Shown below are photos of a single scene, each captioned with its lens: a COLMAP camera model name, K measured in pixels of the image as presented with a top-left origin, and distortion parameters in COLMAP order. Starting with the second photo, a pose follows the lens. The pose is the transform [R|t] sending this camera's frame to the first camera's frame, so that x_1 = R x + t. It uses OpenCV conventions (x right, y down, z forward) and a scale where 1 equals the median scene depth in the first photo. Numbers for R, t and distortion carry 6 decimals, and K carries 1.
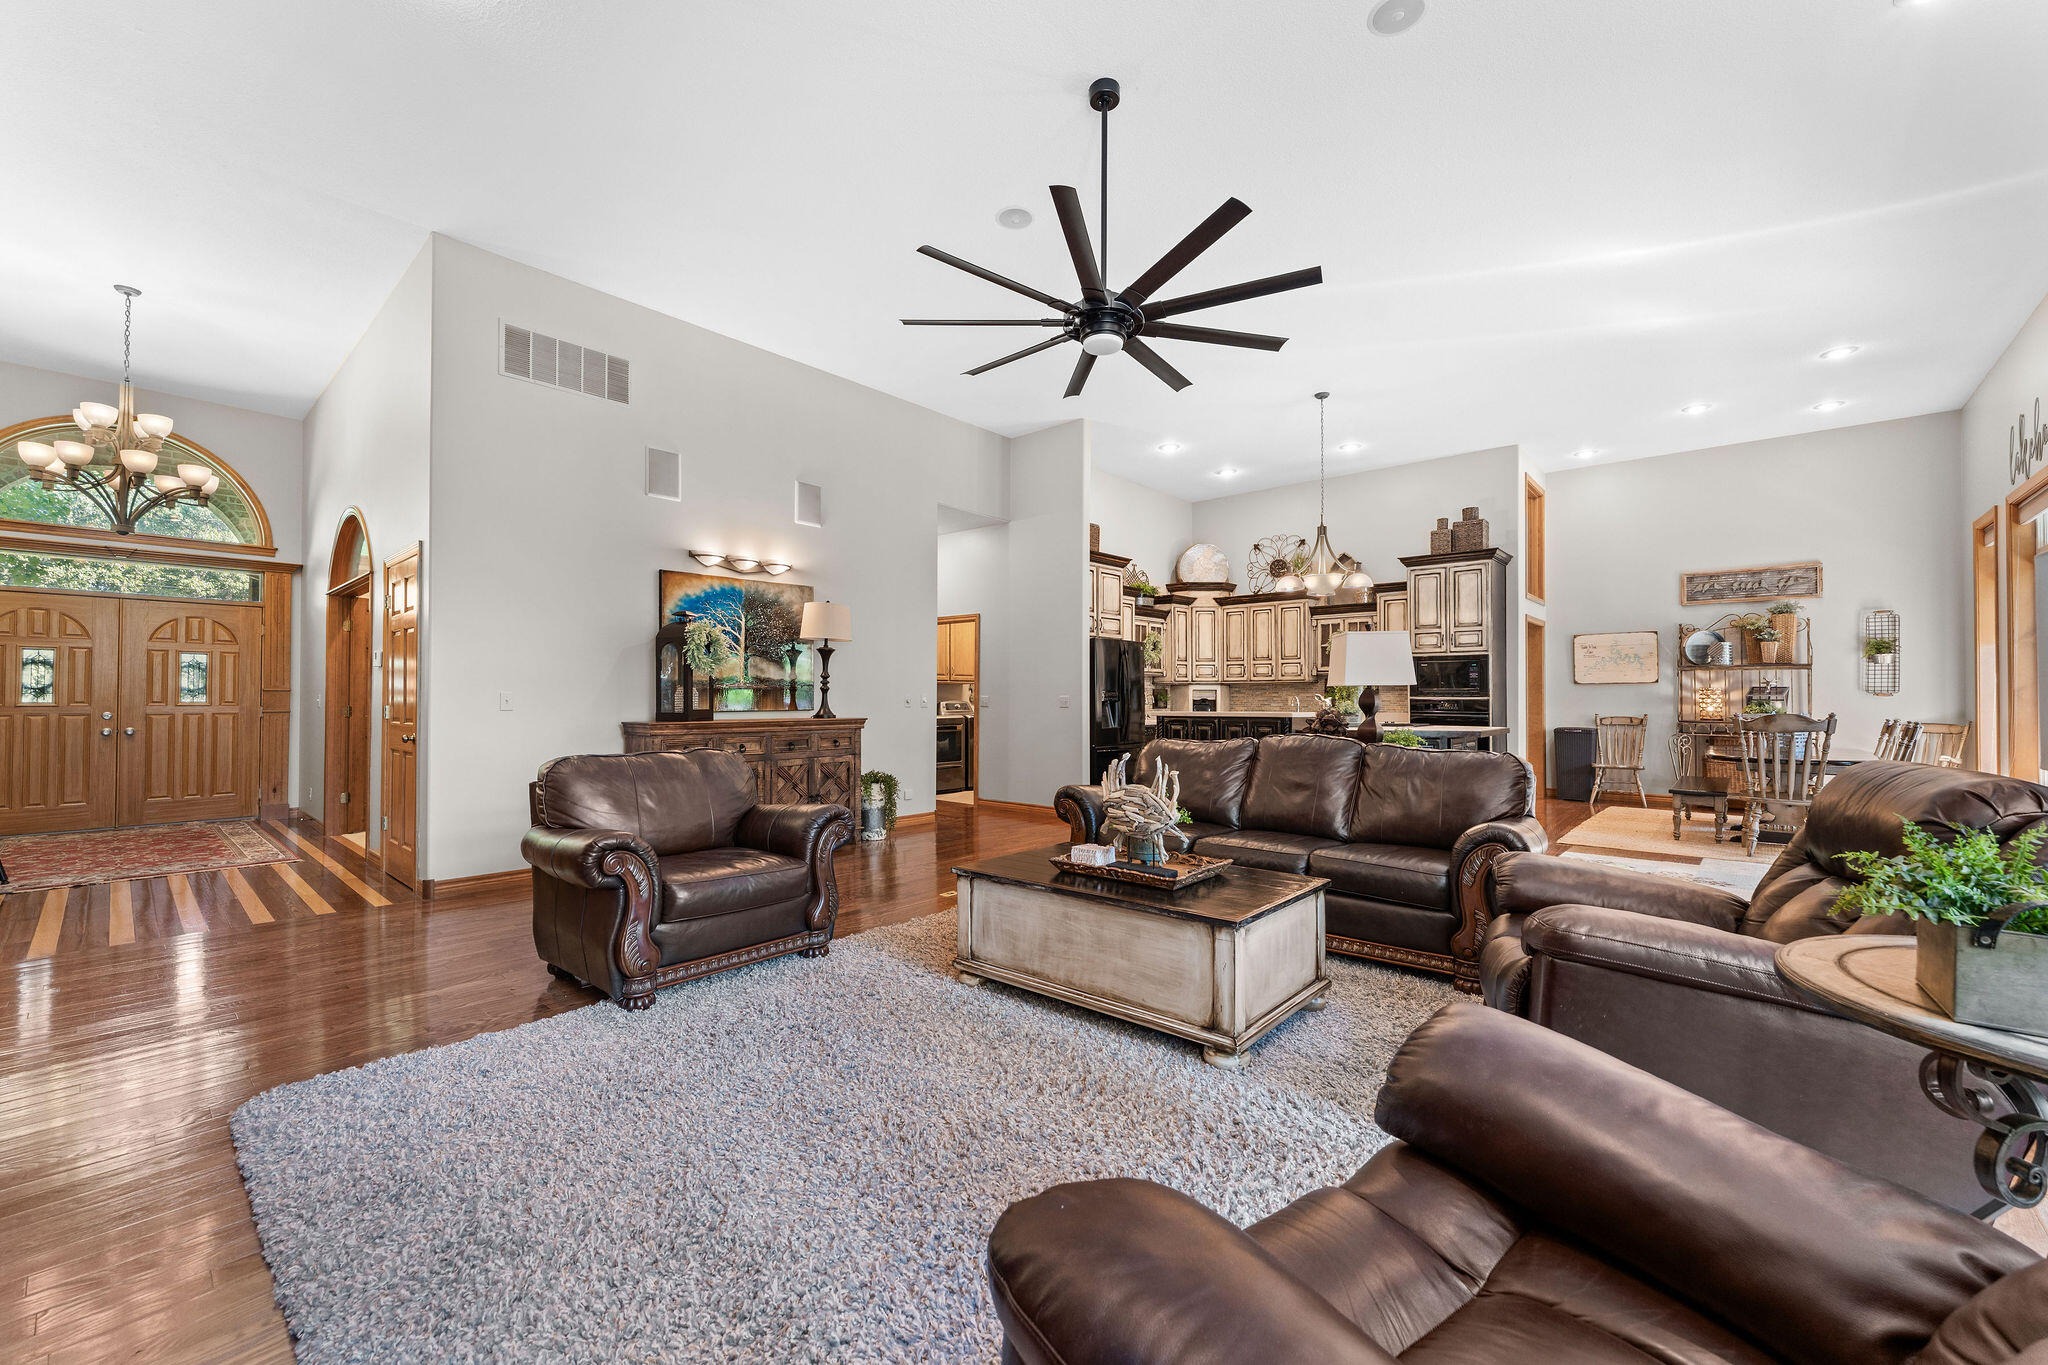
lens RADIAL K [[809.1, 0, 1018.2], [0, 809.1, 686.5], [0, 0, 1]] dist [-0.002189, 0.000396]
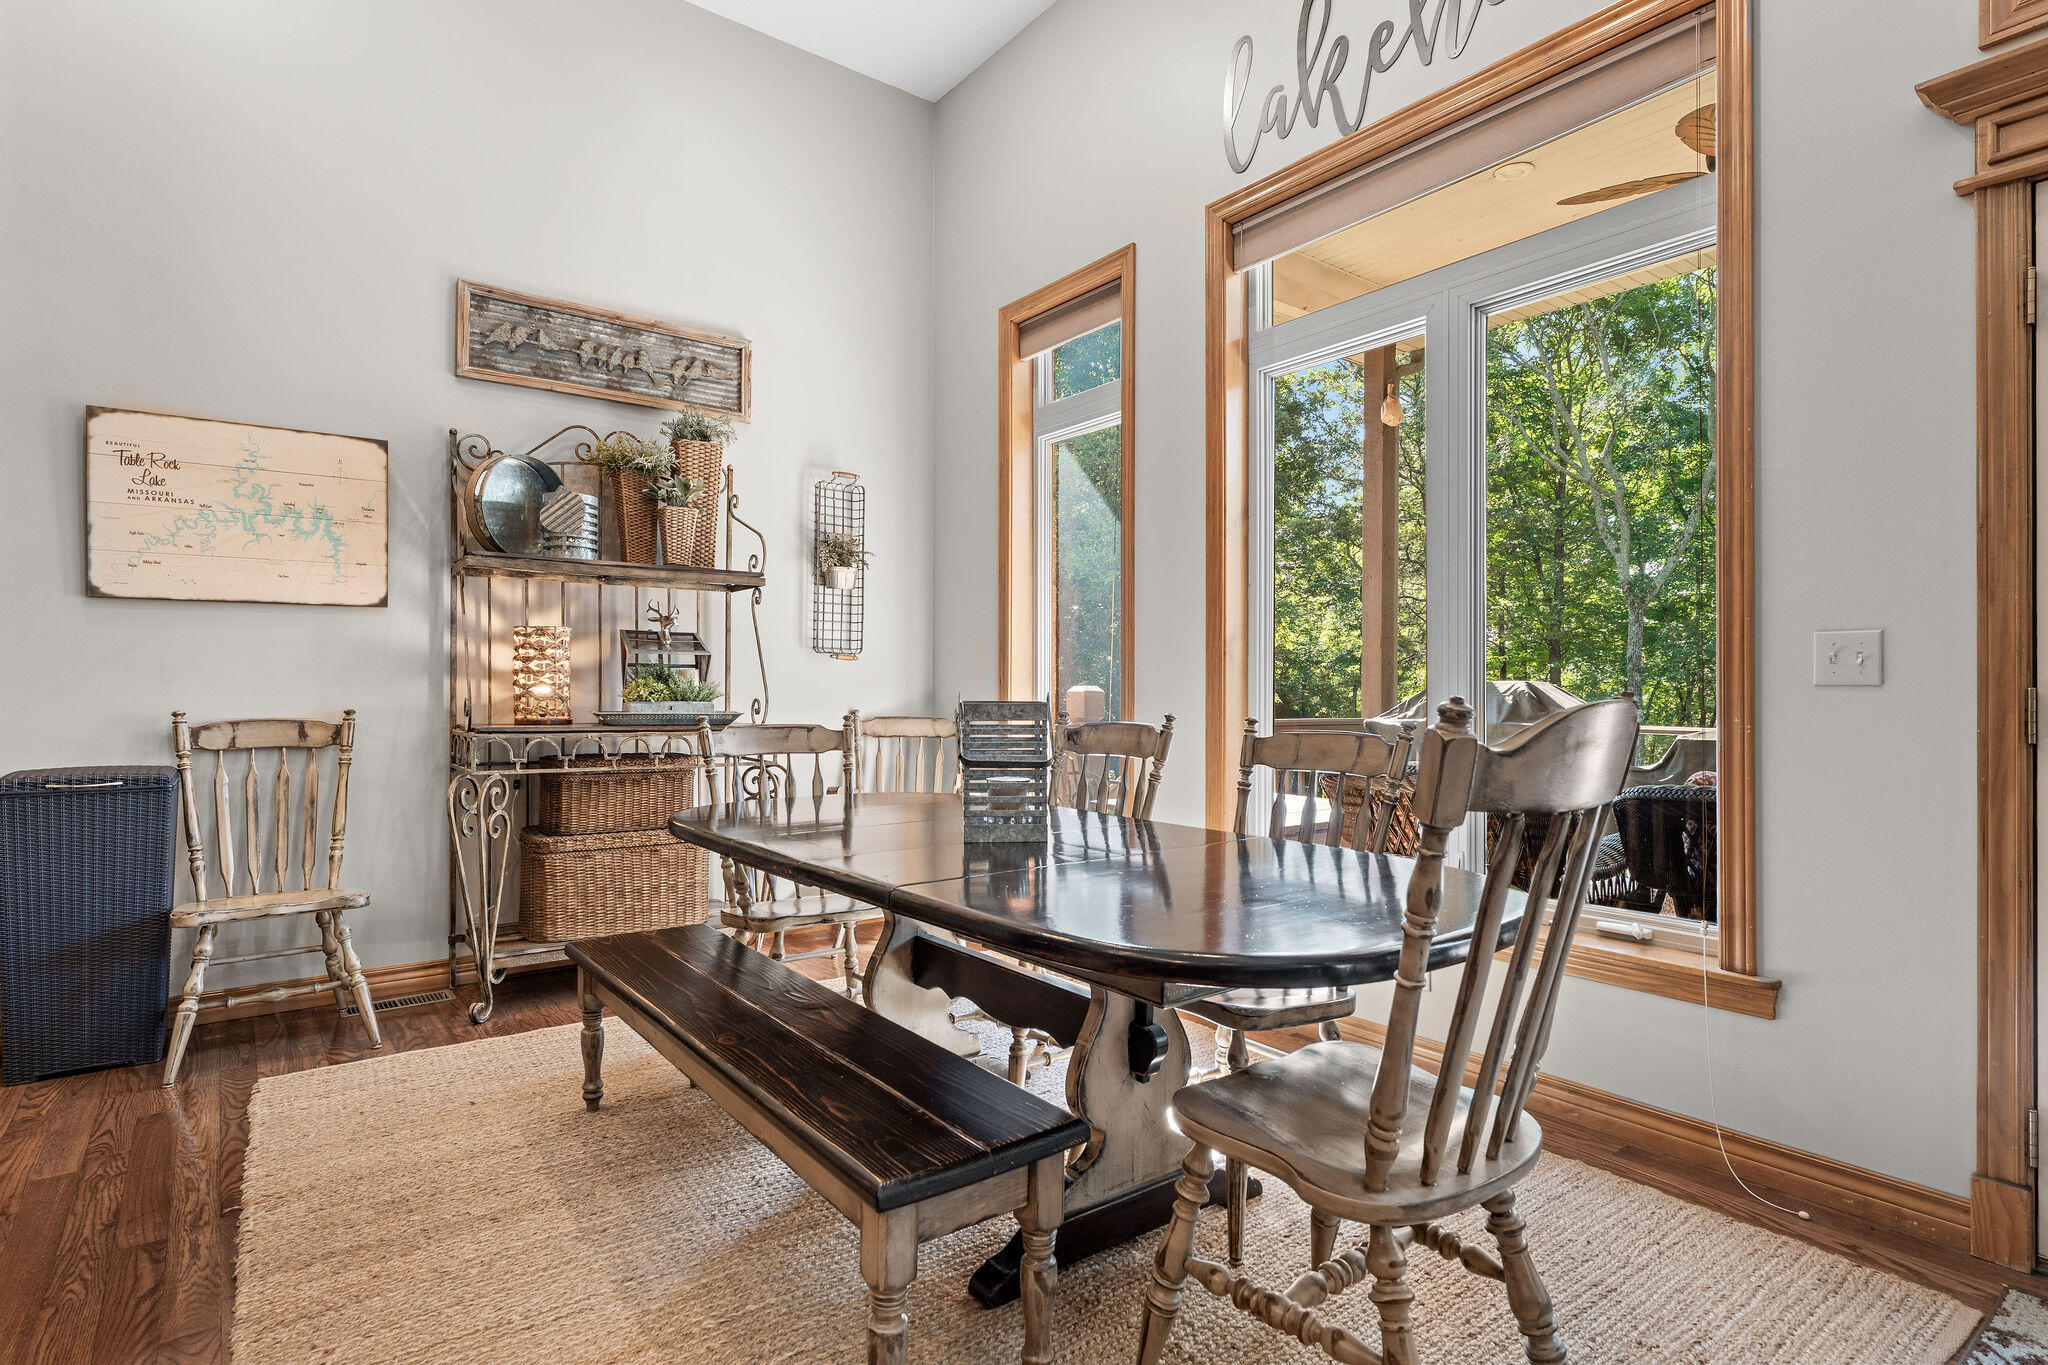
lens RADIAL K [[1045.0, 0, 1027.3], [0, 1045.0, 687.0], [0, 0, 1]] dist [-0.005388, -0.000468]
pose [[0.197625, 0.004613, 0.980267, 0.465954], [-0.018097, 0.999836, -0.001056, 0.022814], [-0.980111, -0.017531, 0.197676, 0.705573]]
